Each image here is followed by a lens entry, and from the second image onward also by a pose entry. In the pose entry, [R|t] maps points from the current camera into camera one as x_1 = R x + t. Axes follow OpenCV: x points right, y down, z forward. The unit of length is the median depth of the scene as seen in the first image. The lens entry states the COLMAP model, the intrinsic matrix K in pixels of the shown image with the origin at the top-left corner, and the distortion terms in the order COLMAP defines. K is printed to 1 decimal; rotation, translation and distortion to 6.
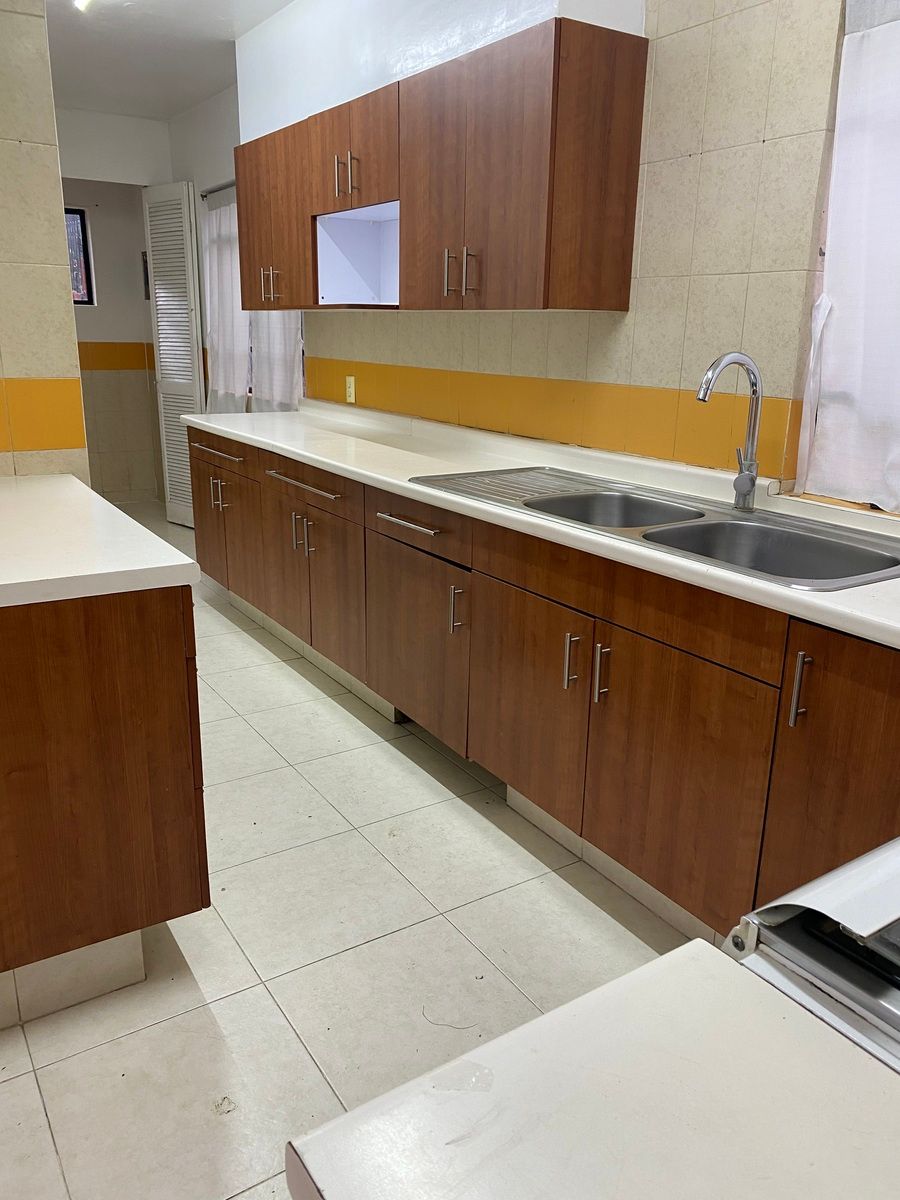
lens RADIAL K [[904.4, 0, 450.0], [0, 904.4, 600.0], [0, 0, 1]] dist [0.056904, -0.099107]
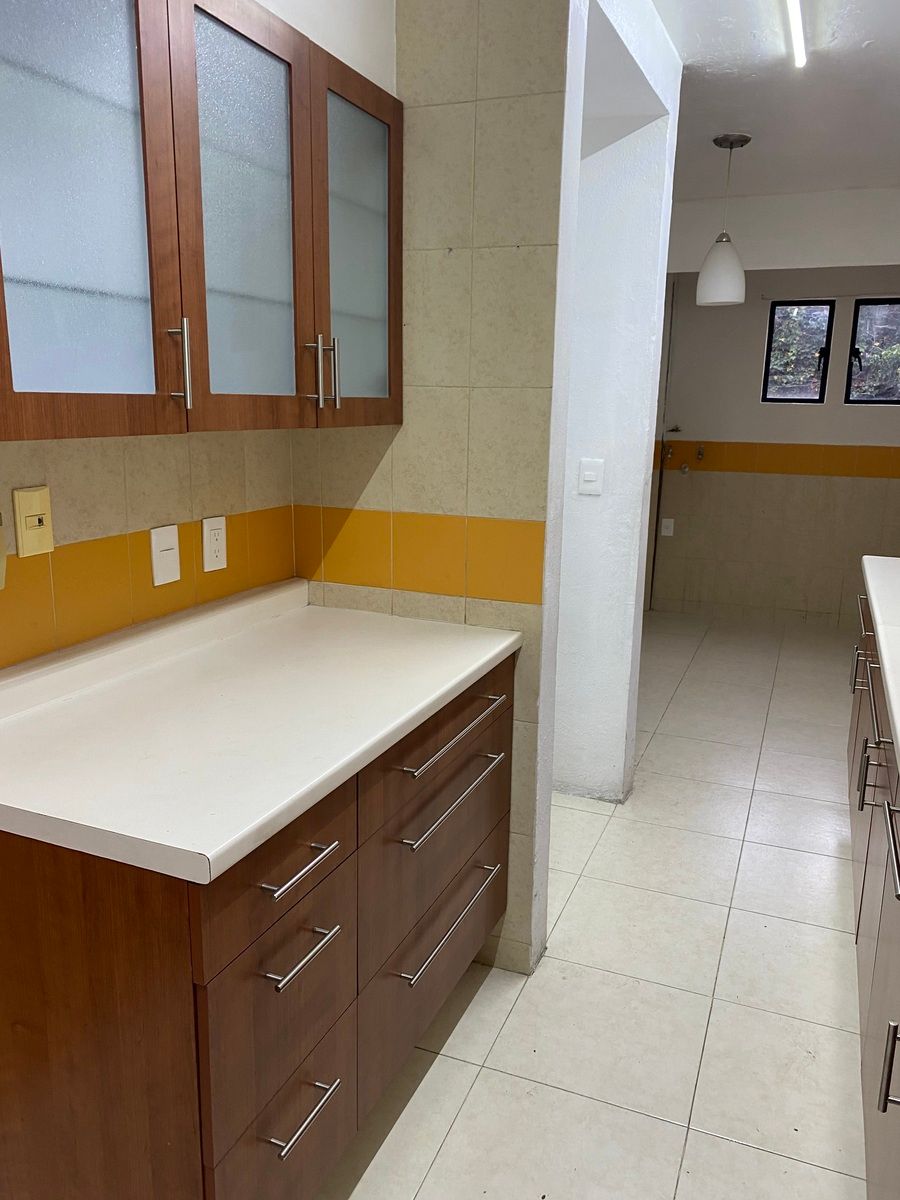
lens RADIAL K [[904.4, 0, 450.0], [0, 904.4, 600.0], [0, 0, 1]] dist [0.056904, -0.099107]
pose [[0.576789, 0.164287, -0.800203, 0.180884], [-0.232884, 0.971988, 0.031692, -0.160467], [0.782994, 0.168075, 0.598892, 0.407297]]
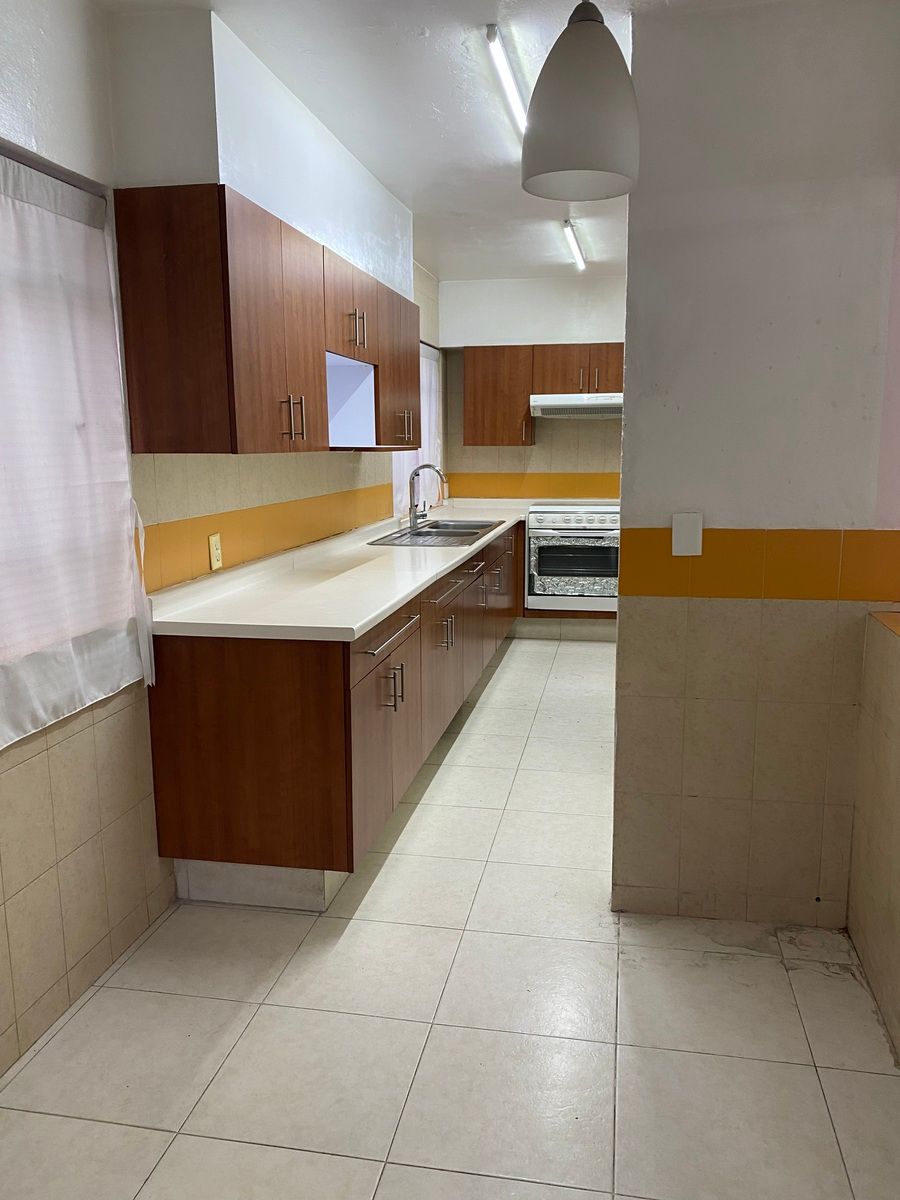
lens RADIAL K [[904.4, 0, 450.0], [0, 904.4, 600.0], [0, 0, 1]] dist [0.056904, -0.099107]
pose [[-0.720609, -0.136848, 0.679703, -1.075796], [0.188392, 0.904799, 0.381899, -0.631114], [-0.667257, 0.403250, -0.626225, 1.923631]]
